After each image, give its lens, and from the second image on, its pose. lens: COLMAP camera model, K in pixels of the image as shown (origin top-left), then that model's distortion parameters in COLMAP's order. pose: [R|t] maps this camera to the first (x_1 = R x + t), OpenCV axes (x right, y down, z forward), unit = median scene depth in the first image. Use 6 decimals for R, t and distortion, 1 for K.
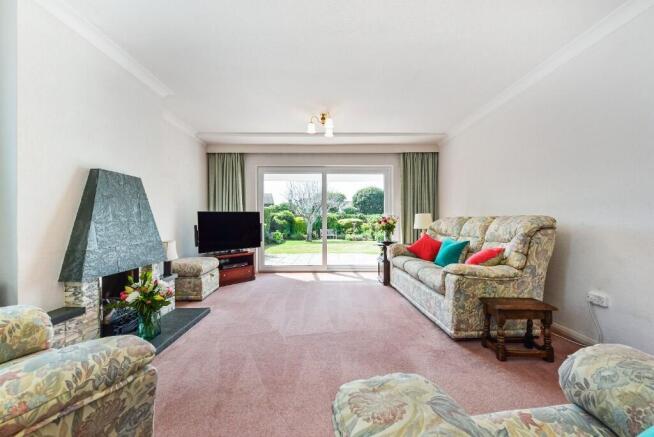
lens RADIAL K [[272.1, 0, 329.7], [0, 272.1, 220.6], [0, 0, 1]] dist [-0.015741, -0.002052]
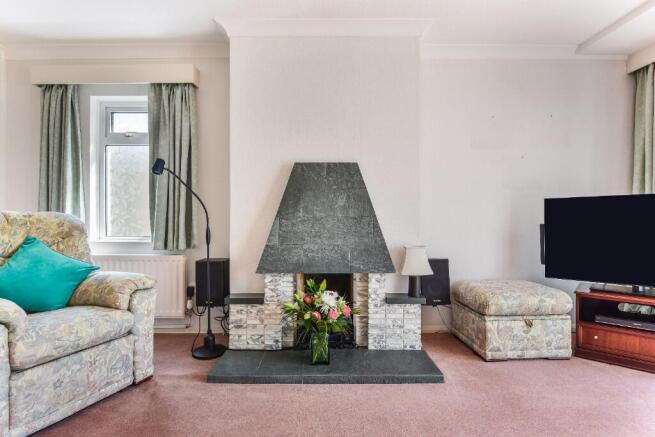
lens RADIAL K [[331.2, 0, 321.9], [0, 331.2, 217.0], [0, 0, 1]] dist [-0.001175, -0.000291]
pose [[-0.029129, 0.008030, -0.999543, 0.208624], [0.002718, 0.999965, 0.007954, -0.003790], [0.999572, -0.002485, -0.029150, 0.691046]]
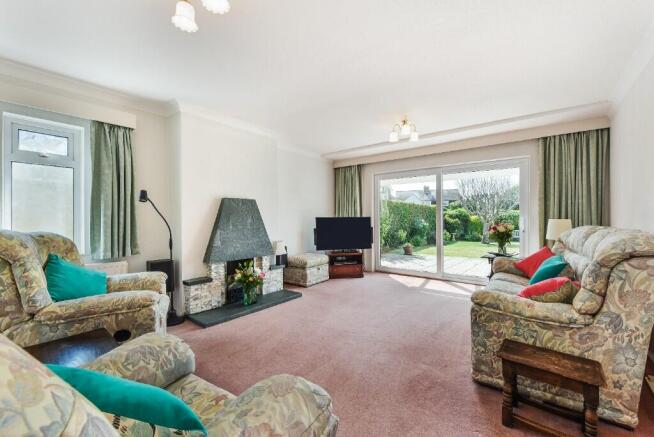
lens RADIAL K [[272.1, 0, 330.0], [0, 272.1, 219.4], [0, 0, 1]] dist [-0.015741, -0.002052]
pose [[0.772068, 0.004511, -0.635524, 0.449157], [0.001190, 0.999963, 0.008544, -0.043230], [0.635539, -0.007353, 0.772034, 0.062111]]
